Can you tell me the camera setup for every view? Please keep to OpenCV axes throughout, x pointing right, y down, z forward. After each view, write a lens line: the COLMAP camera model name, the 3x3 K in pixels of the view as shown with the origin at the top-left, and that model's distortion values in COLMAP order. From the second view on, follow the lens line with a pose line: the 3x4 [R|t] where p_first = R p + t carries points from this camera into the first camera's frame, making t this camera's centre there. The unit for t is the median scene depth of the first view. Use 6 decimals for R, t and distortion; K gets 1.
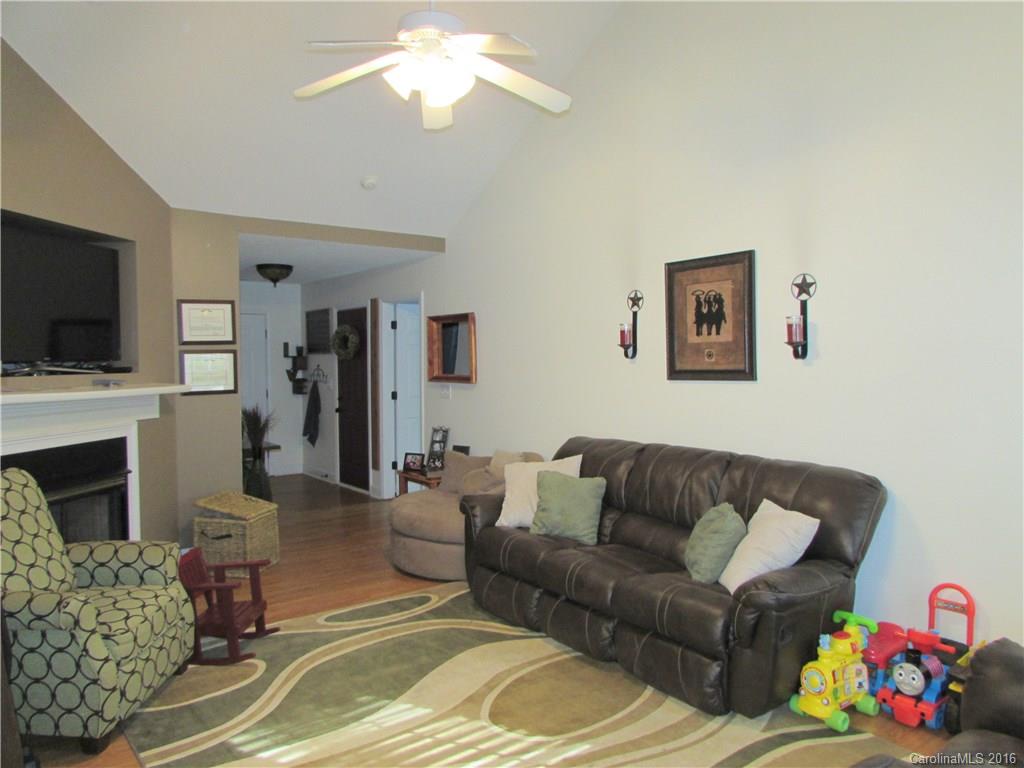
lens RADIAL K [[725.5, 0, 512.2], [0, 725.5, 382.5], [0, 0, 1]] dist [-0.012609, 0.001589]
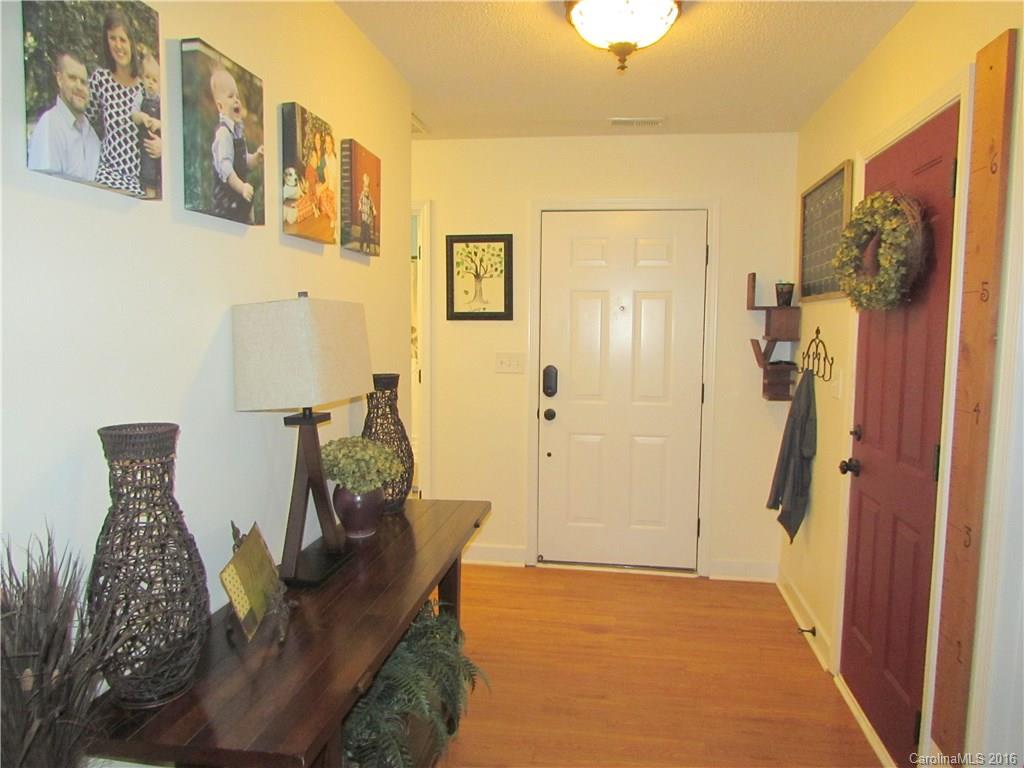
lens RADIAL K [[725.5, 0, 512.4], [0, 725.5, 384.0], [0, 0, 1]] dist [-0.012609, 0.001589]
pose [[0.697559, 0.070273, -0.713073, -0.108392], [-0.035872, 0.997356, 0.063197, -0.013753], [0.715629, -0.018504, 0.698236, 0.623640]]
